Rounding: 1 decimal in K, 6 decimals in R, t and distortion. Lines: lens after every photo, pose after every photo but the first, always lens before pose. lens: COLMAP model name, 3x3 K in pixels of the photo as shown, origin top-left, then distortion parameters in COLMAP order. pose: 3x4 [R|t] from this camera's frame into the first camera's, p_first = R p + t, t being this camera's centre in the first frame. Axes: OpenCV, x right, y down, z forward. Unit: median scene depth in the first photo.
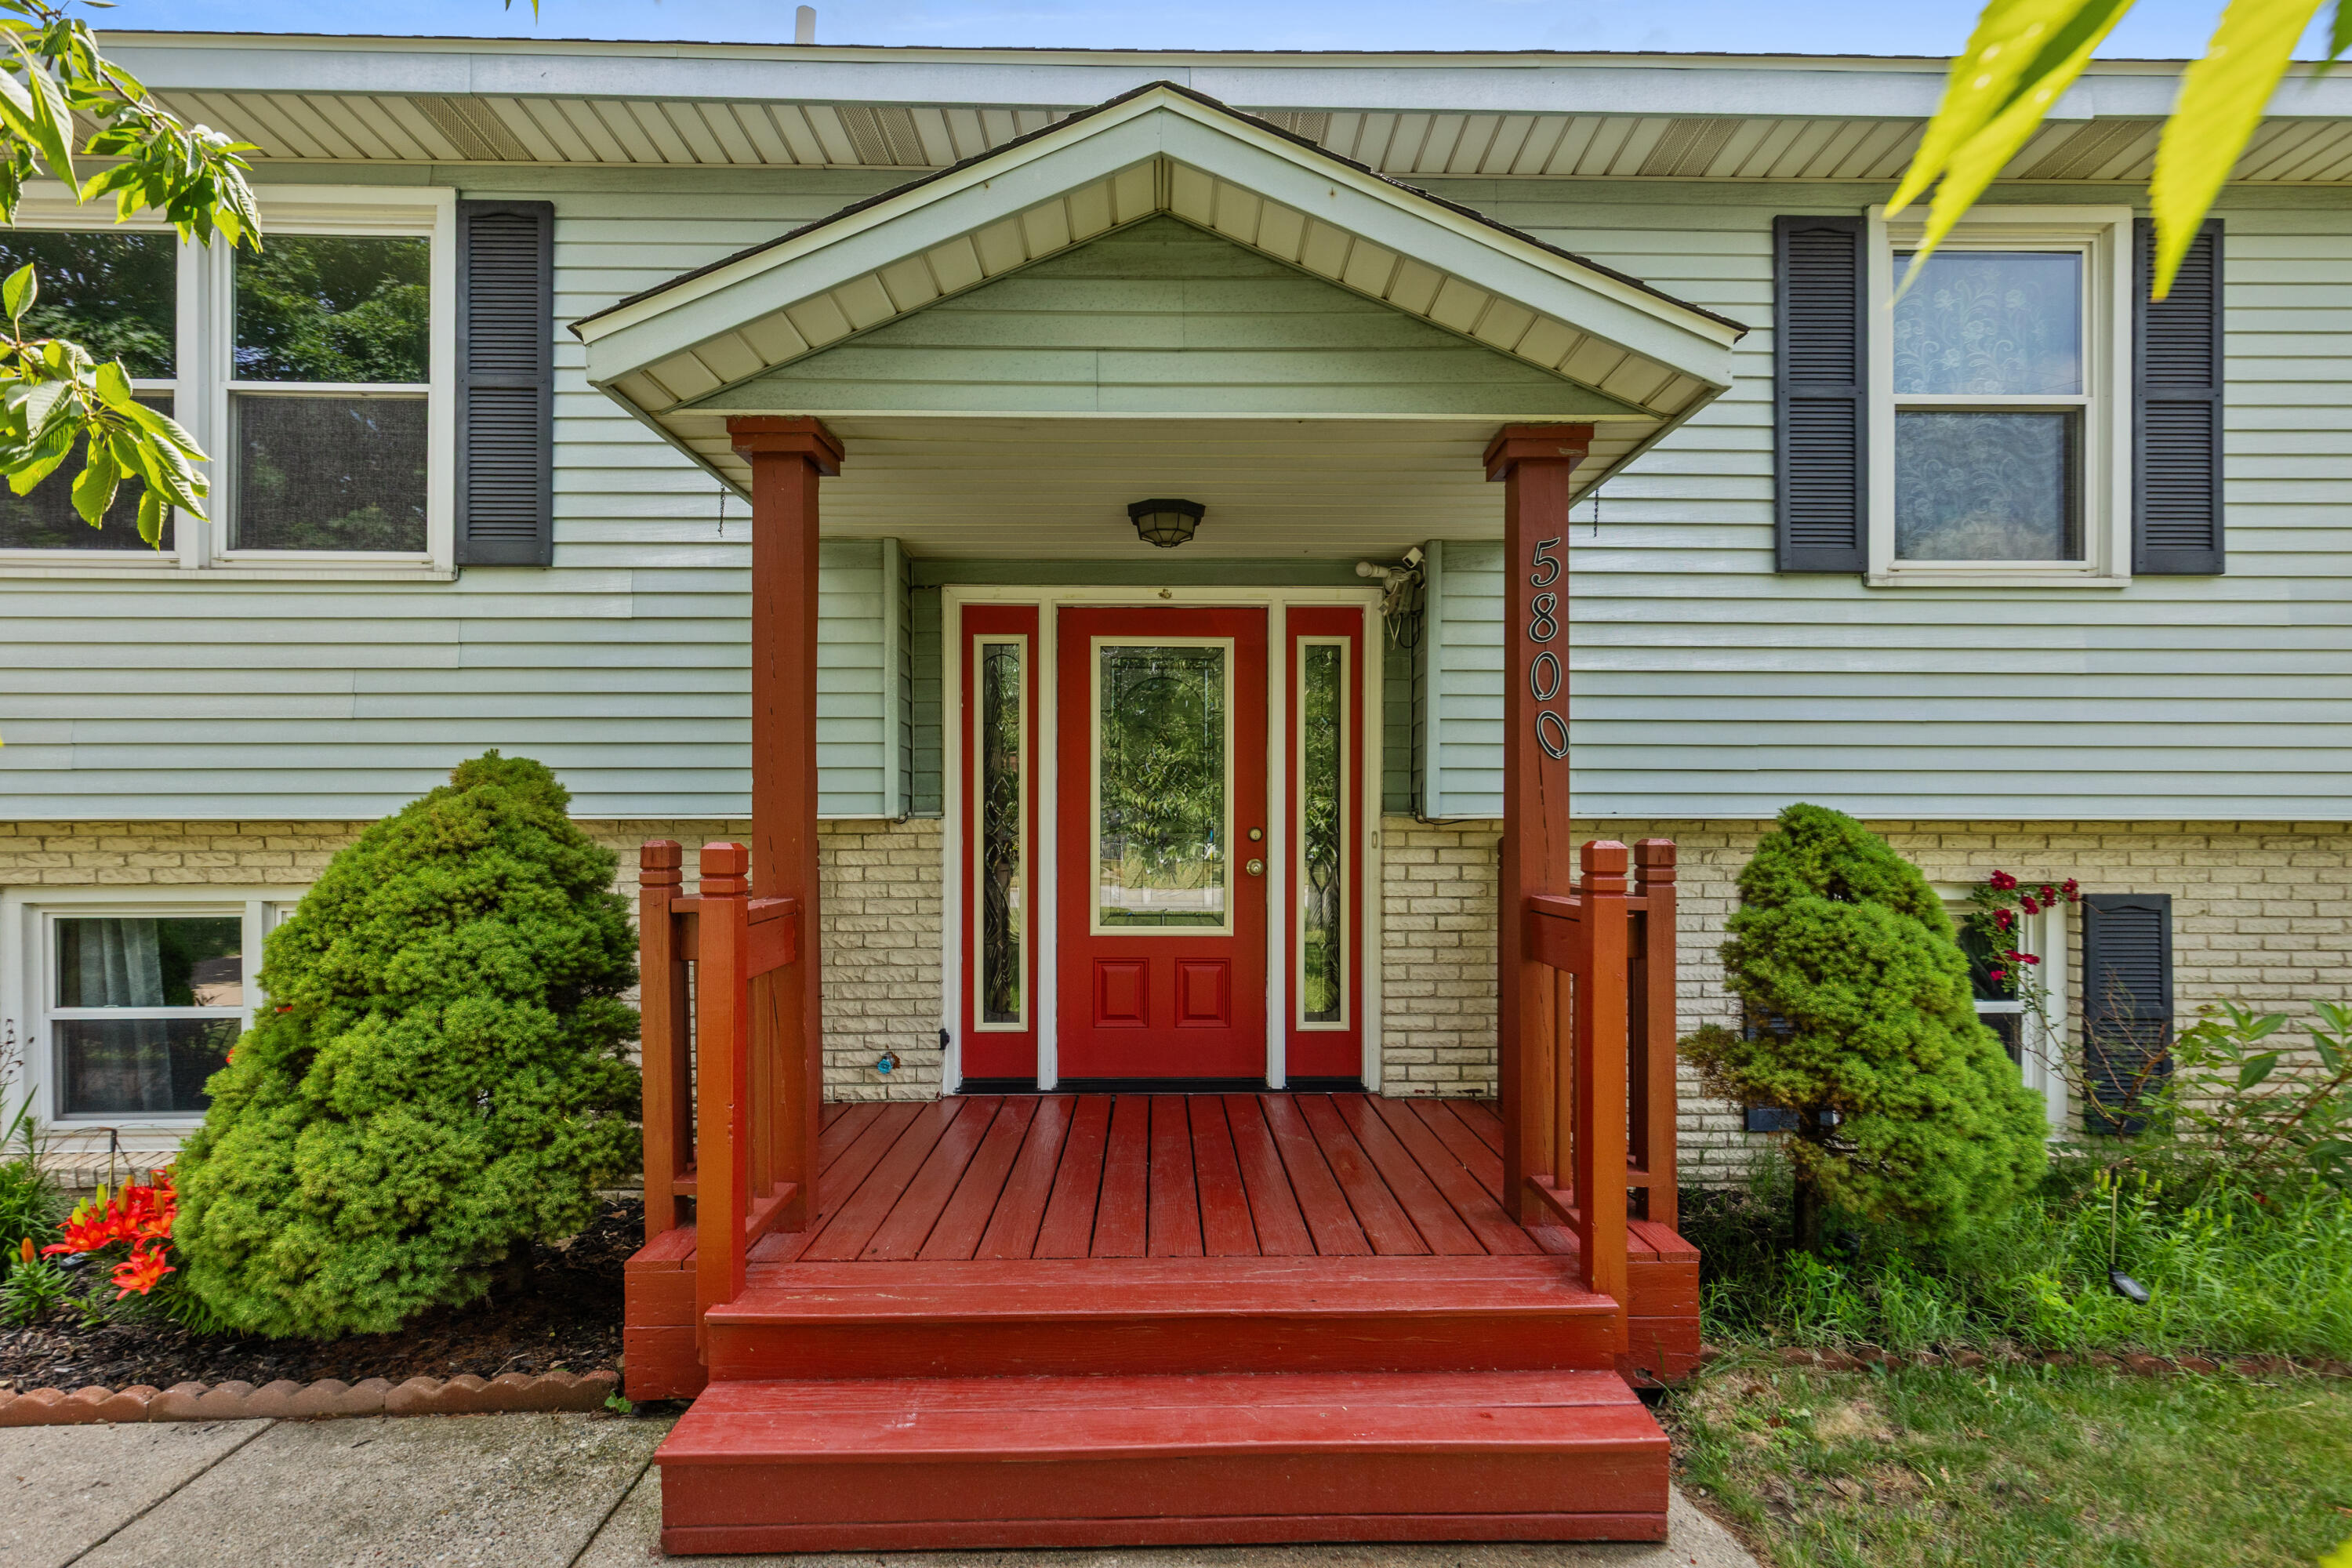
lens RADIAL K [[1082.8, 0, 1171.3], [0, 1082.8, 818.4], [0, 0, 1]] dist [0.004996, -0.000093]
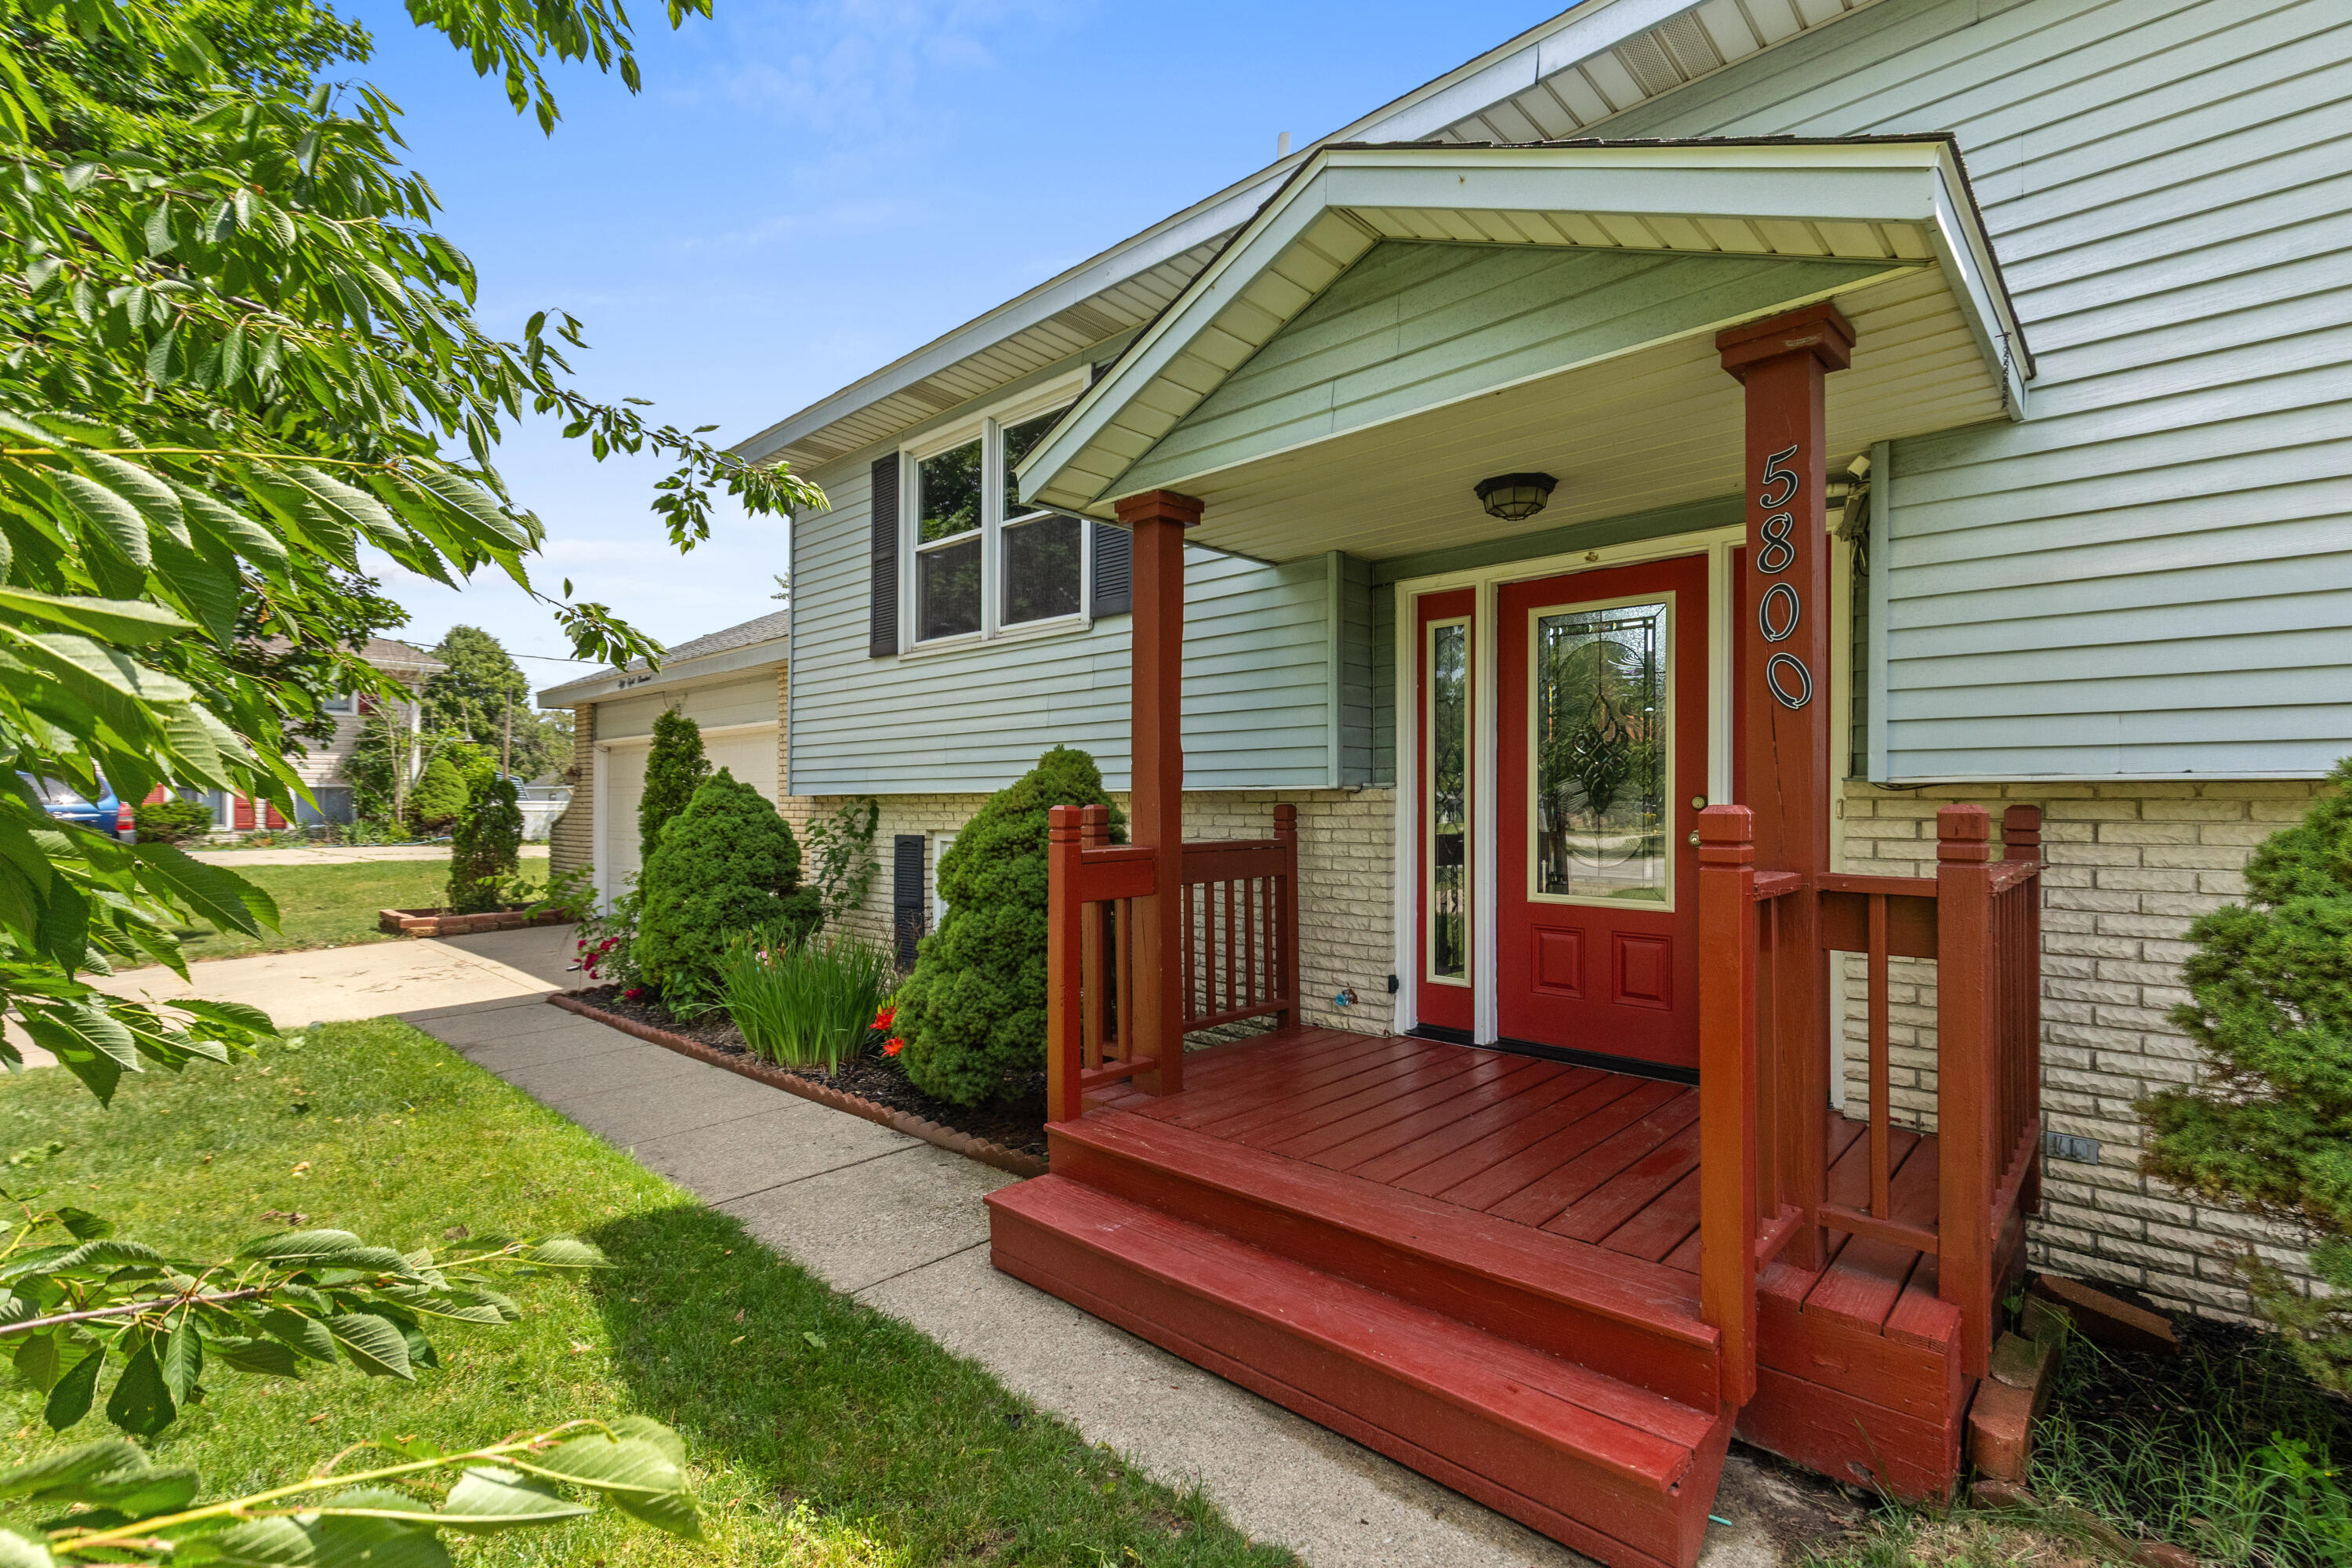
lens RADIAL K [[1062.3, 0, 1176.0], [0, 1062.3, 784.0], [0, 0, 1]] dist [0.001493, -0.000892]
pose [[0.711760, -0.012153, -0.702317, 0.504338], [0.006231, 0.999920, -0.010988, 0.007832], [0.702395, 0.003445, 0.711779, 0.066681]]
